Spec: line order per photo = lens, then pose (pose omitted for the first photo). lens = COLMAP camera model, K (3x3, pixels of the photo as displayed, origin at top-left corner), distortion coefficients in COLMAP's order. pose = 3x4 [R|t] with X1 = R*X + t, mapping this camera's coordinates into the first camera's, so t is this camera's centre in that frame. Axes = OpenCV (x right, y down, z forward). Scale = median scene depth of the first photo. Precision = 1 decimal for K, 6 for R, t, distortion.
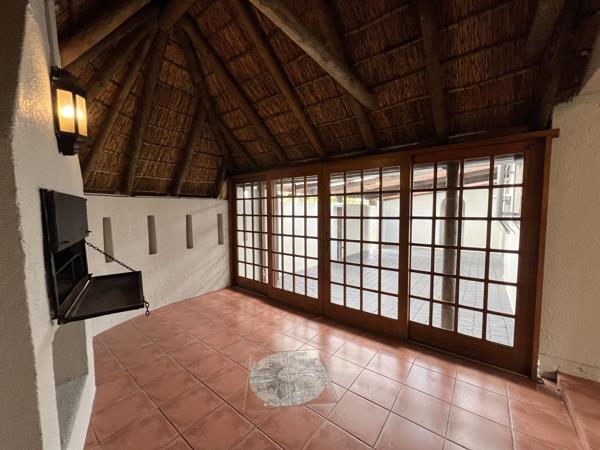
lens RADIAL K [[239.5, 0, 300.0], [0, 239.5, 225.0], [0, 0, 1]] dist [-0.002244, 0.000740]
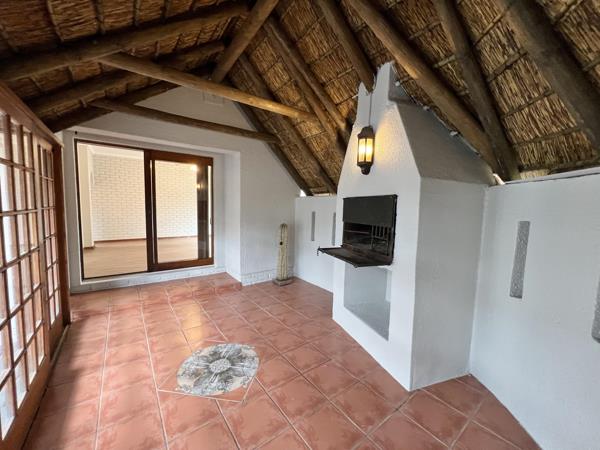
lens RADIAL K [[239.5, 0, 300.0], [0, 239.5, 225.0], [0, 0, 1]] dist [-0.002244, 0.000740]
pose [[-0.964340, -0.039536, 0.261697, -0.687009], [-0.001839, 0.989757, 0.142750, -0.122782], [-0.264660, 0.137178, -0.954535, 2.008781]]
